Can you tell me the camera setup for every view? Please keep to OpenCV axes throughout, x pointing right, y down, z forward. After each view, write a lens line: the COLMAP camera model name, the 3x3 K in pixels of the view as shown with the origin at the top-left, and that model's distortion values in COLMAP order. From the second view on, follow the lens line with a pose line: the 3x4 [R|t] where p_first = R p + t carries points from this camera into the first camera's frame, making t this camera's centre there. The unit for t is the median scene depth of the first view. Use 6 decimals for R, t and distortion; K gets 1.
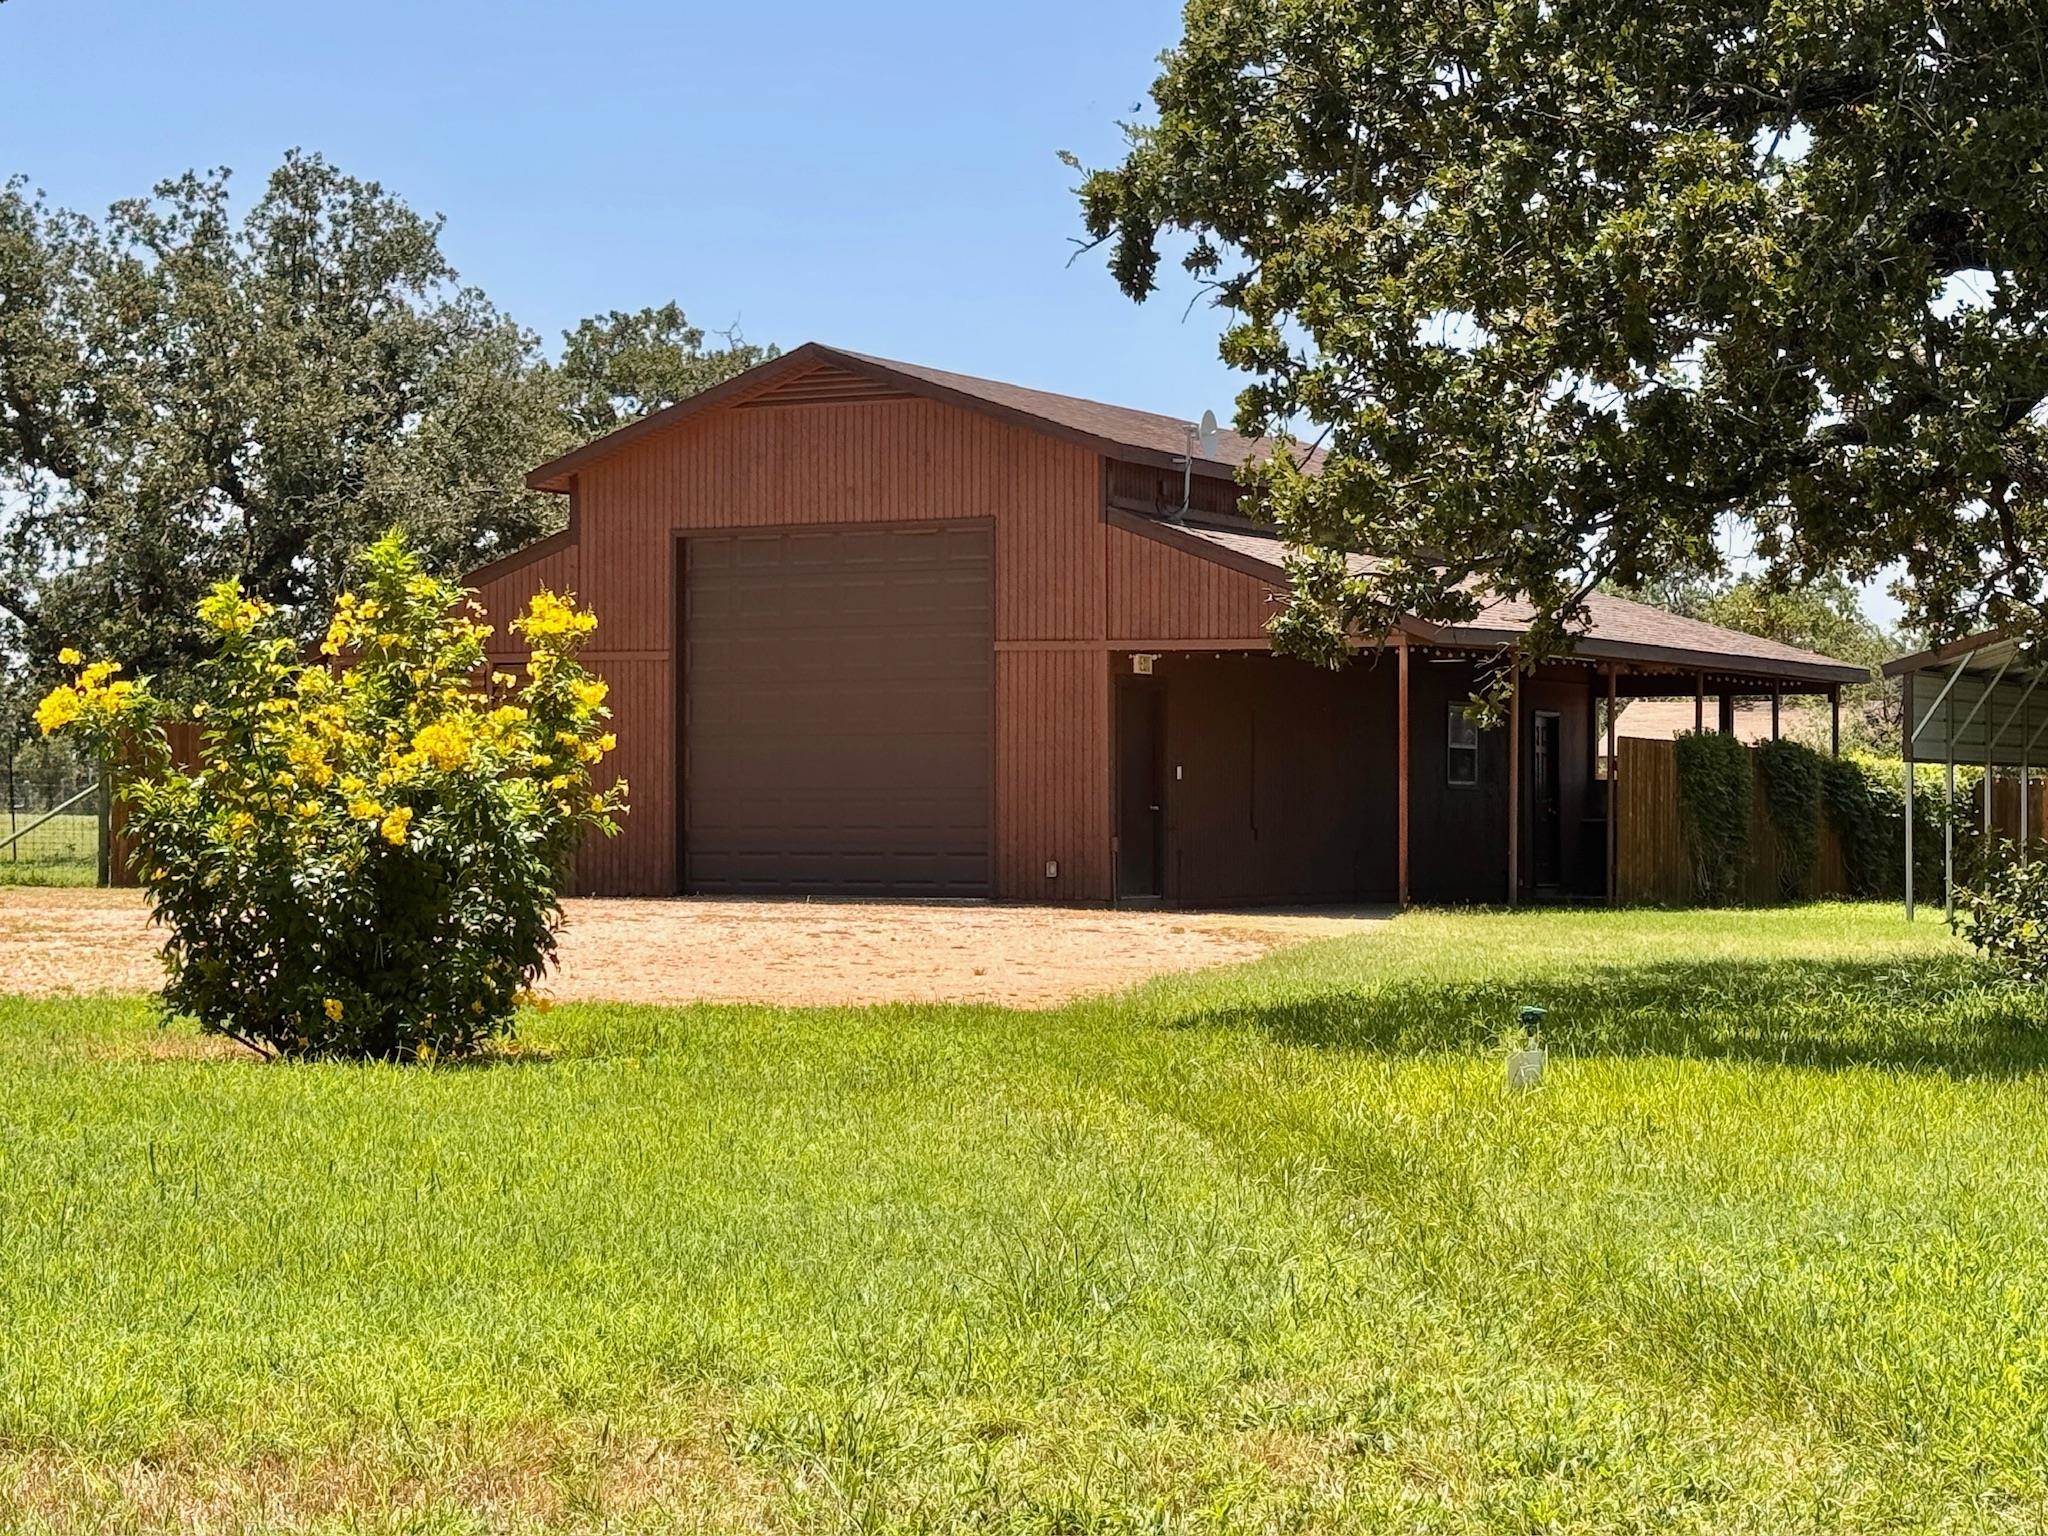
lens RADIAL K [[4050.8, 0, 1024.5], [0, 4050.8, 768.8], [0, 0, 1]] dist [-0.089123, 0.000000]
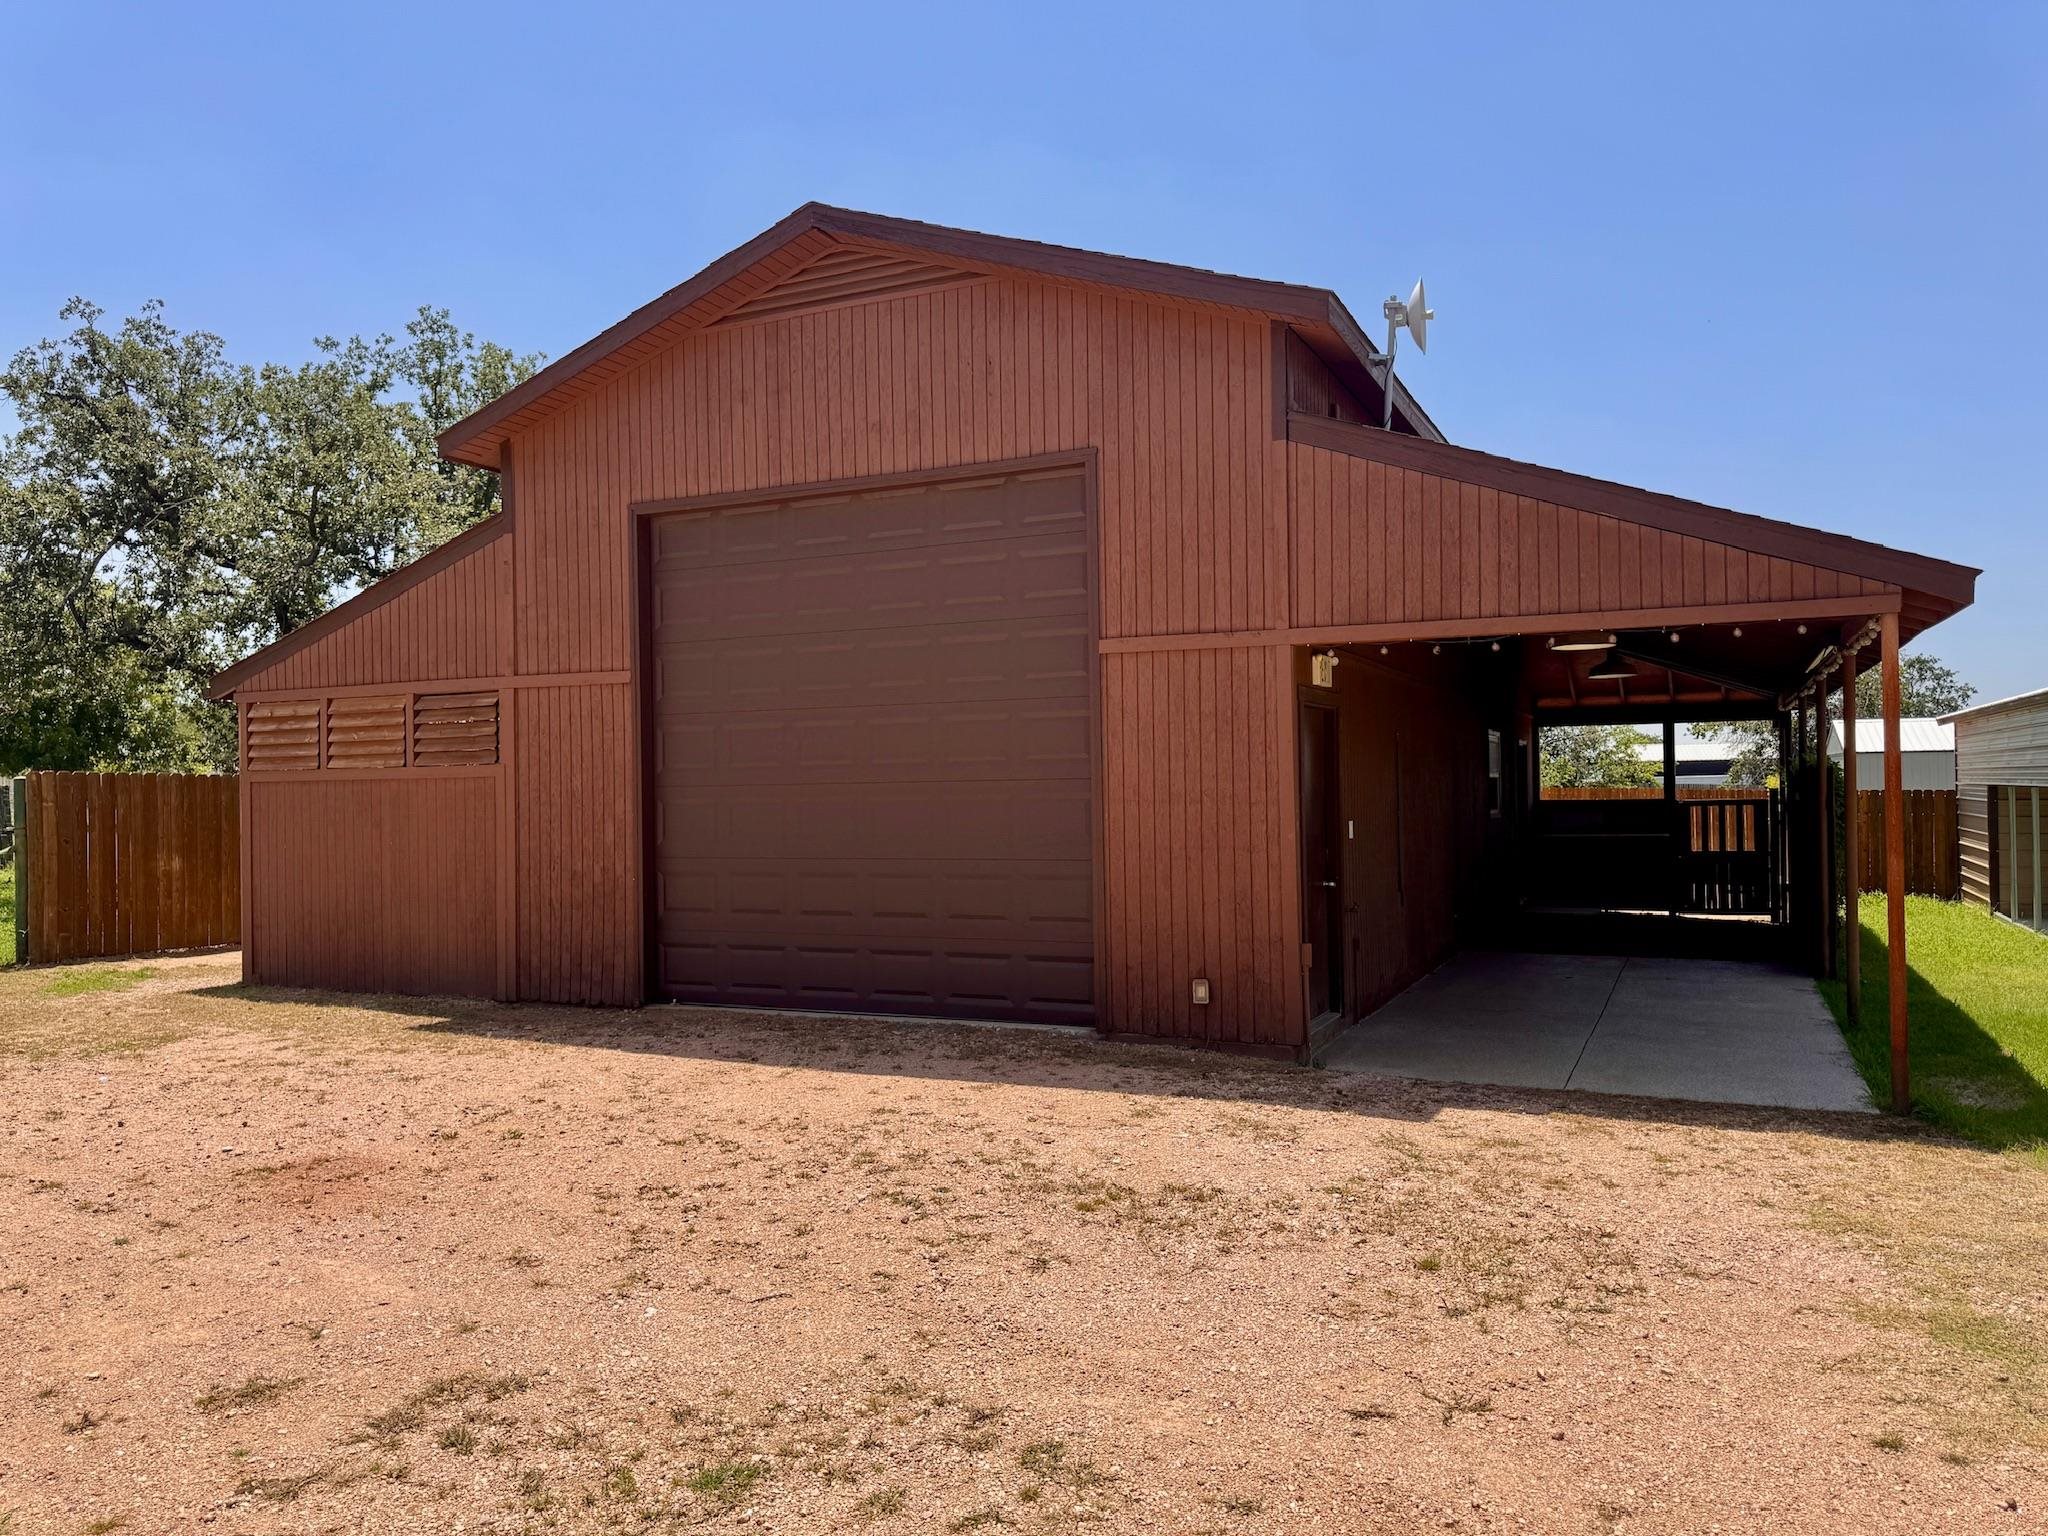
lens RADIAL K [[1493.5, 0, 1020.5], [0, 1493.5, 778.8], [0, 0, 1]] dist [0.079483, -0.102375]
pose [[0.998631, -0.015416, 0.049984, -0.032591], [0.015092, 0.999863, 0.006860, -0.010641], [-0.050083, -0.006096, 0.998726, 0.759605]]
